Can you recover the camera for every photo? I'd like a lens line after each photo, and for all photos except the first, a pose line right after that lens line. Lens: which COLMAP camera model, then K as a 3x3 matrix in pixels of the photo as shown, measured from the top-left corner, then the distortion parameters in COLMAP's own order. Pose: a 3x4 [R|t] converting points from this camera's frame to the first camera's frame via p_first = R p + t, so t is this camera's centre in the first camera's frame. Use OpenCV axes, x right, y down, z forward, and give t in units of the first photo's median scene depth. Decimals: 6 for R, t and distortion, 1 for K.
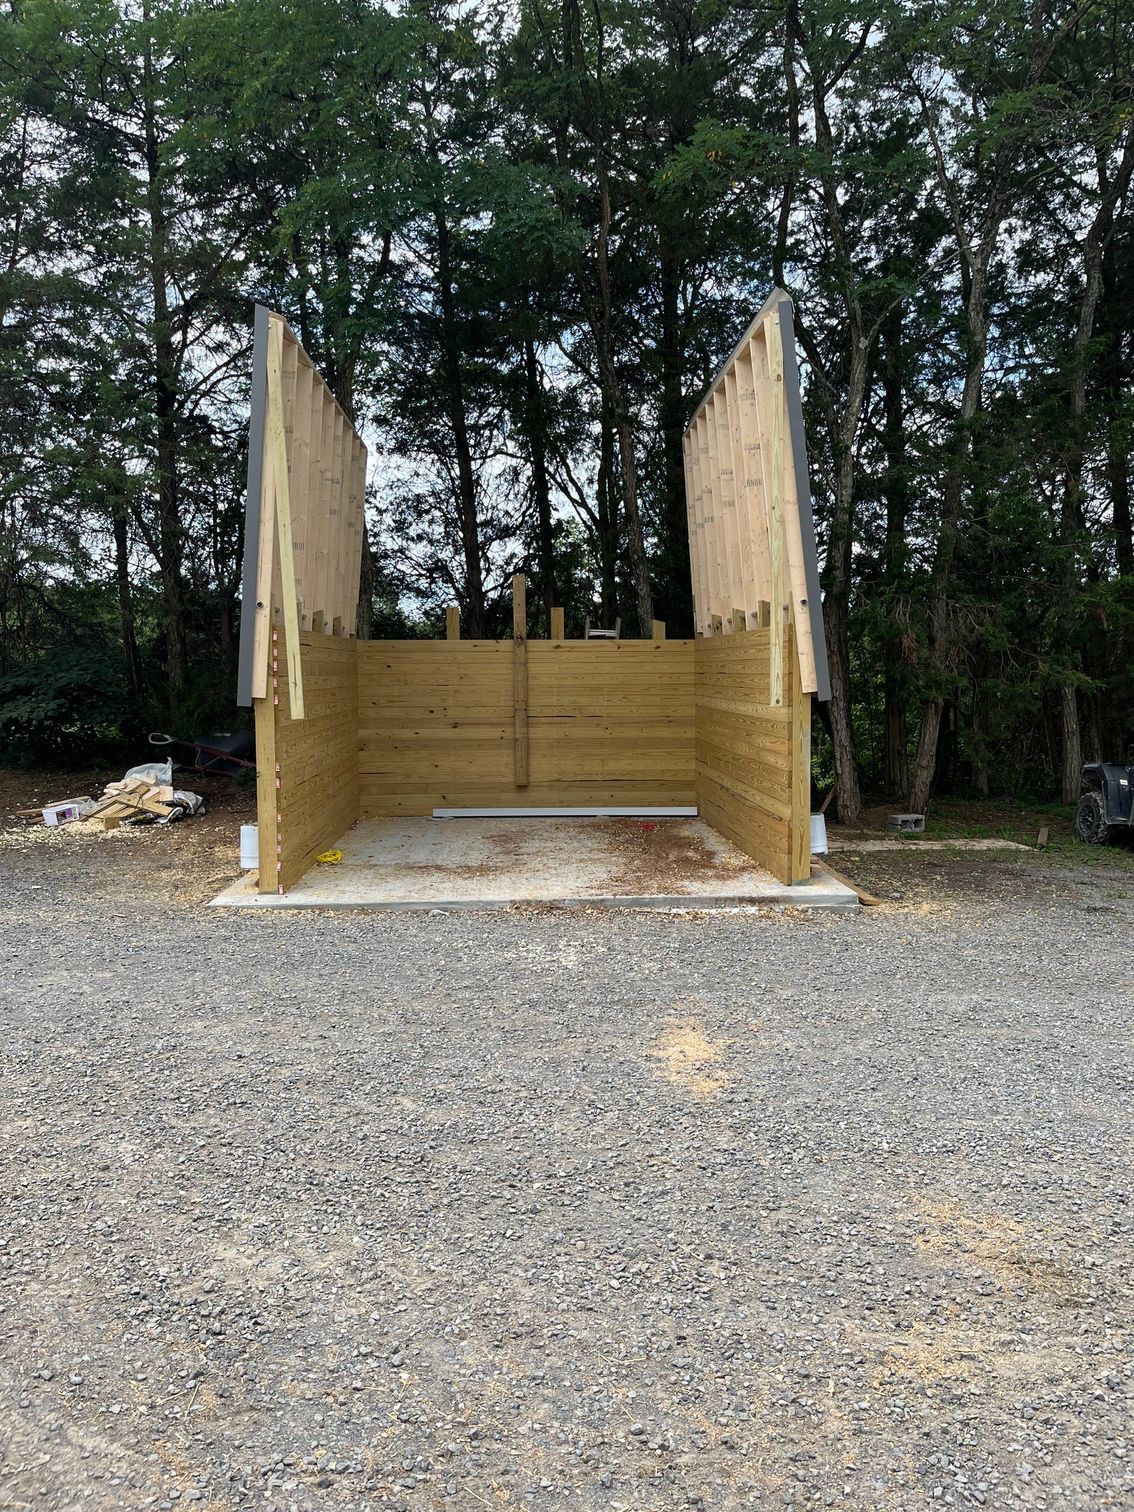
lens RADIAL K [[1166.8, 0, 566.9], [0, 1166.8, 756.9], [0, 0, 1]] dist [0.021945, -0.005747]
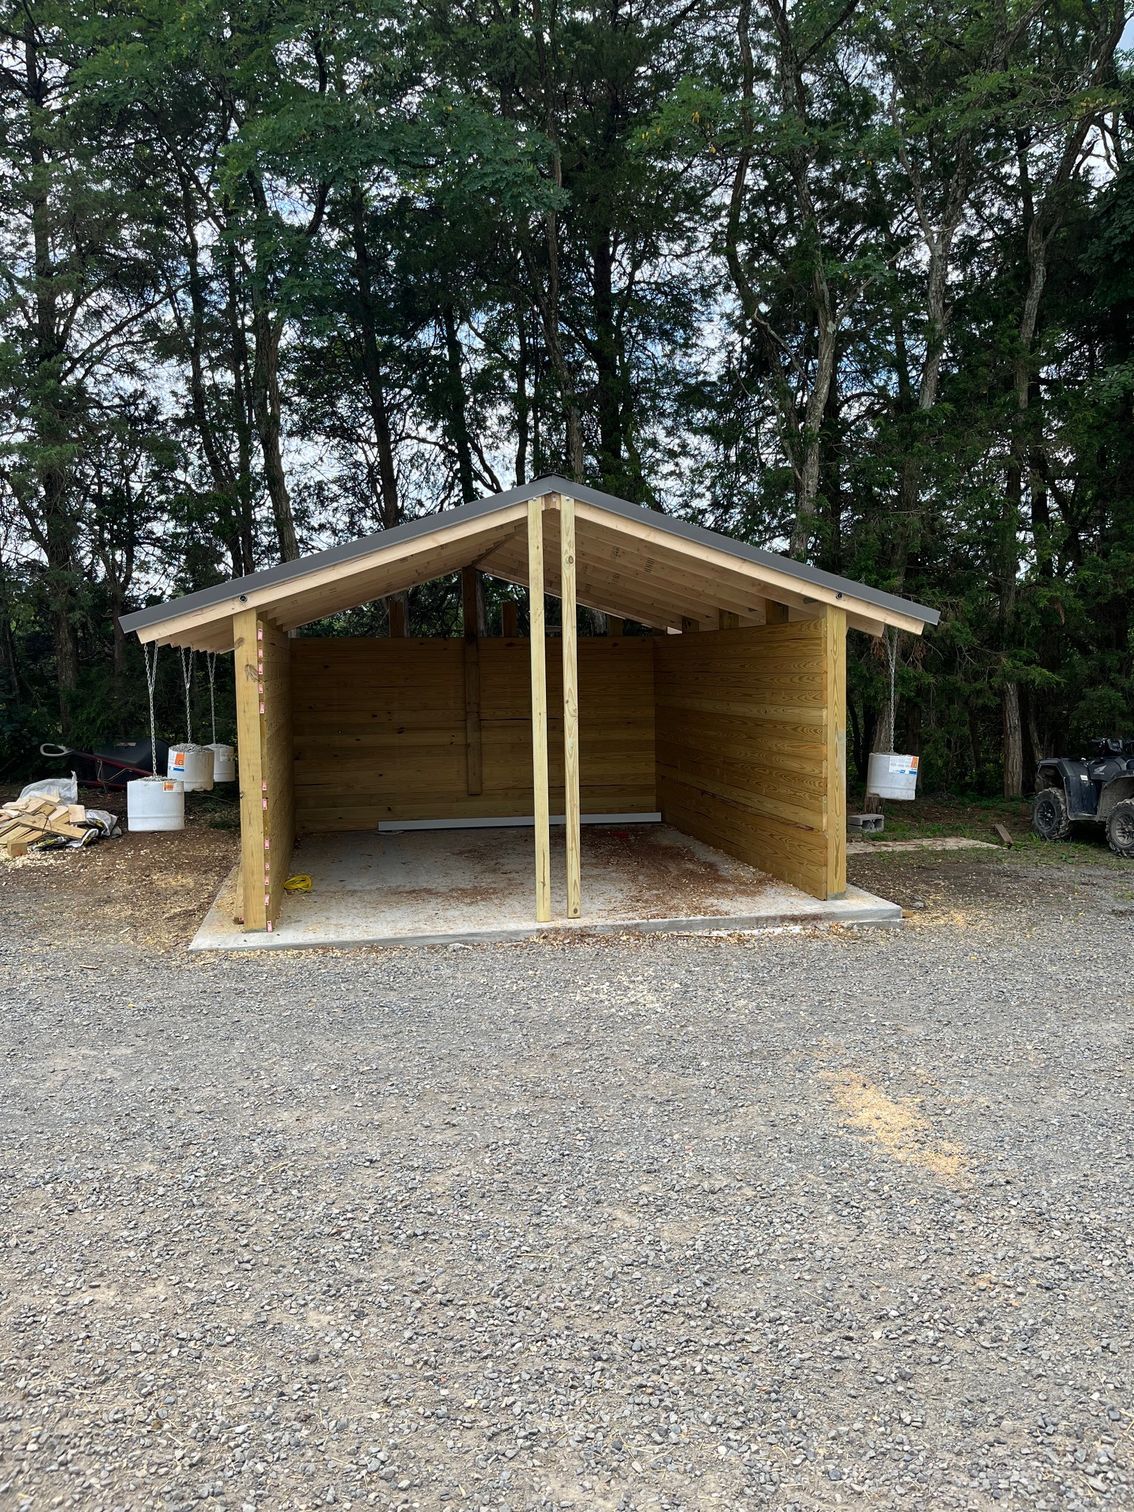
lens RADIAL K [[1166.8, 0, 566.9], [0, 1166.8, 754.8], [0, 0, 1]] dist [0.021945, -0.005747]
pose [[0.989701, -0.018210, 0.141989, -0.109166], [0.017940, 0.999834, 0.003181, -0.009534], [-0.142023, -0.000601, 0.989863, 0.080374]]
